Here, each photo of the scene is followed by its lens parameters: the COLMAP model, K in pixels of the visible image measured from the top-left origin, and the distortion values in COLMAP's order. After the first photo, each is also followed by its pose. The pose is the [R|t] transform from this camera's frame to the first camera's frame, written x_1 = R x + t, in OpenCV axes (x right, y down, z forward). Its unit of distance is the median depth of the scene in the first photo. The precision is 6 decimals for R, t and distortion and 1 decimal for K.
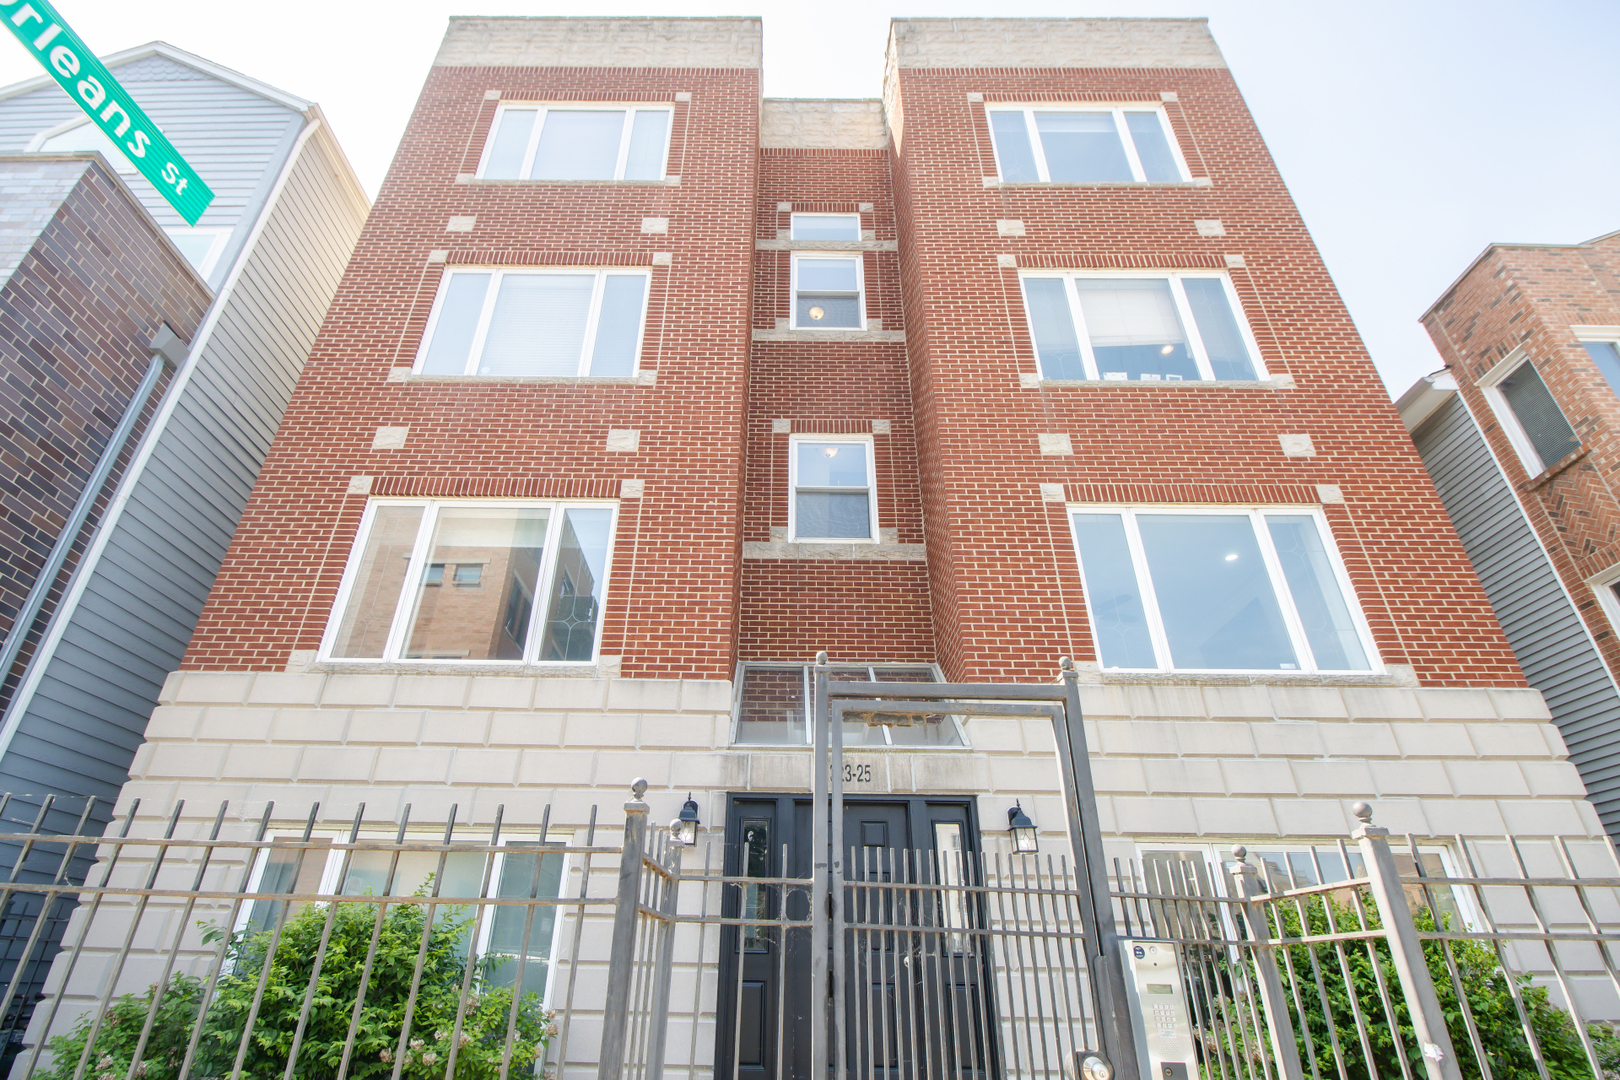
lens RADIAL K [[754.1, 0, 775.4], [0, 754.1, 543.8], [0, 0, 1]] dist [0.009294, -0.011988]
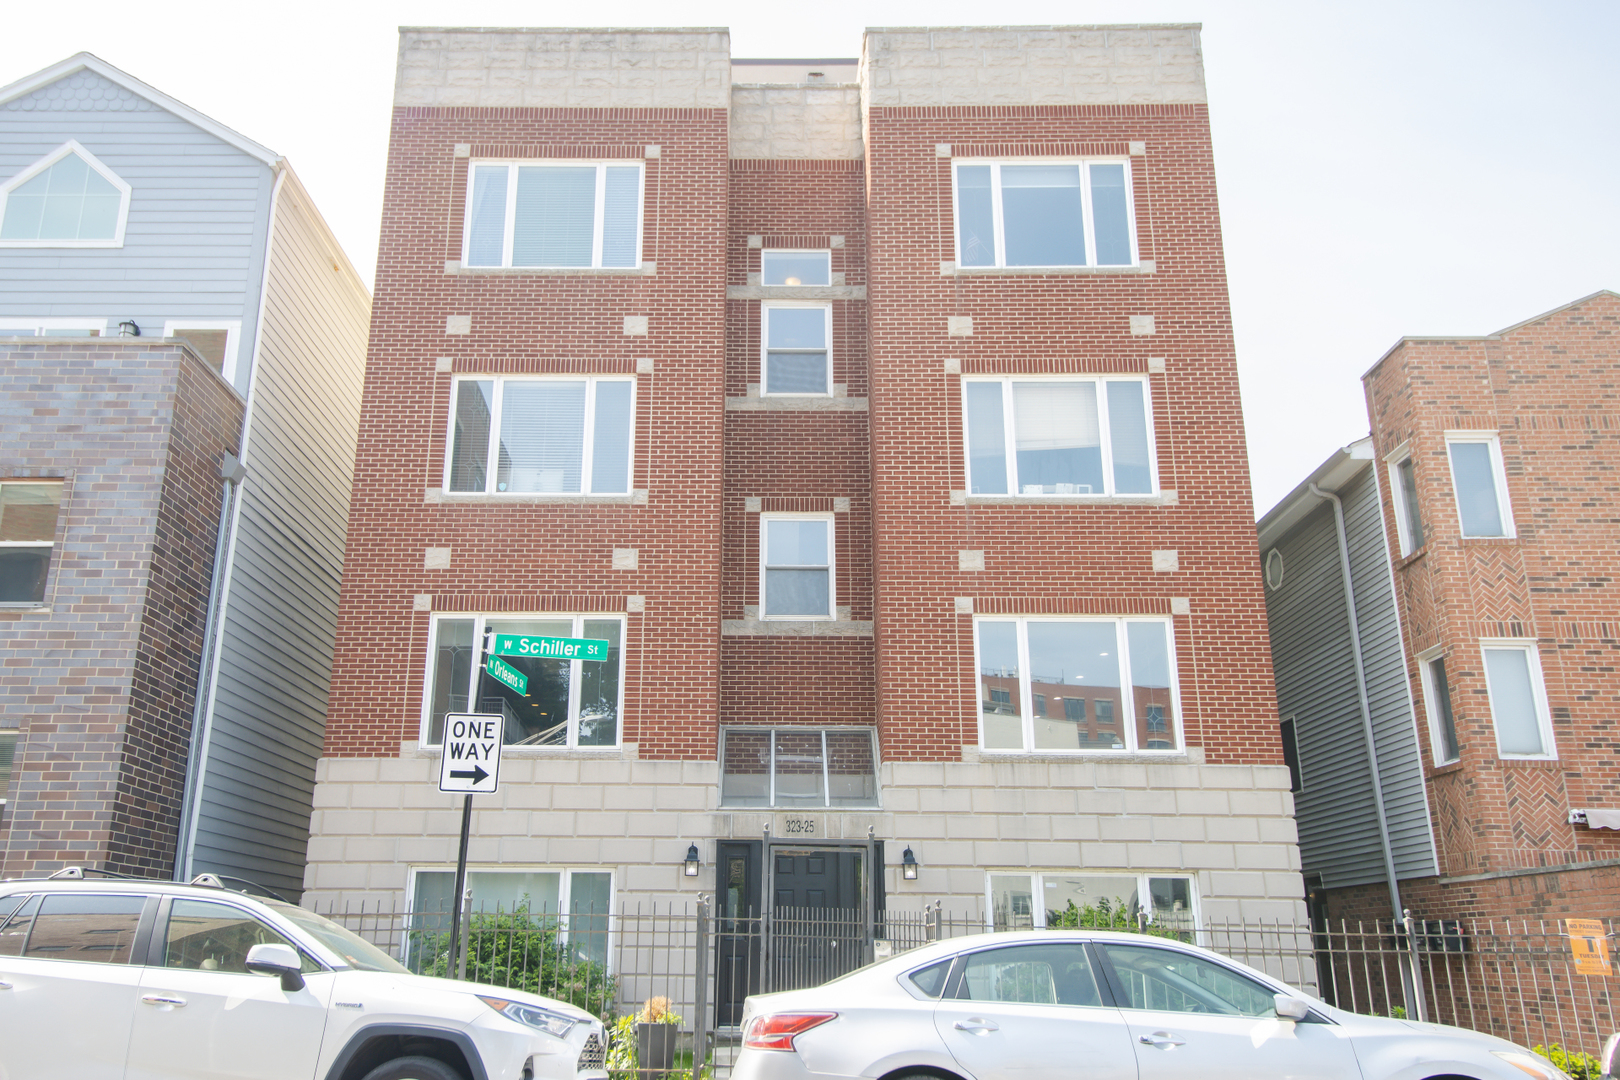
lens RADIAL K [[1329.2, 0, 749.8], [0, 1329.2, 504.5], [0, 0, 1]] dist [0.045806, -0.005481]
pose [[0.999937, -0.009538, -0.005931, 0.016906], [0.010507, 0.980966, 0.193896, -0.616213], [0.003968, -0.193946, 0.981004, -1.078936]]
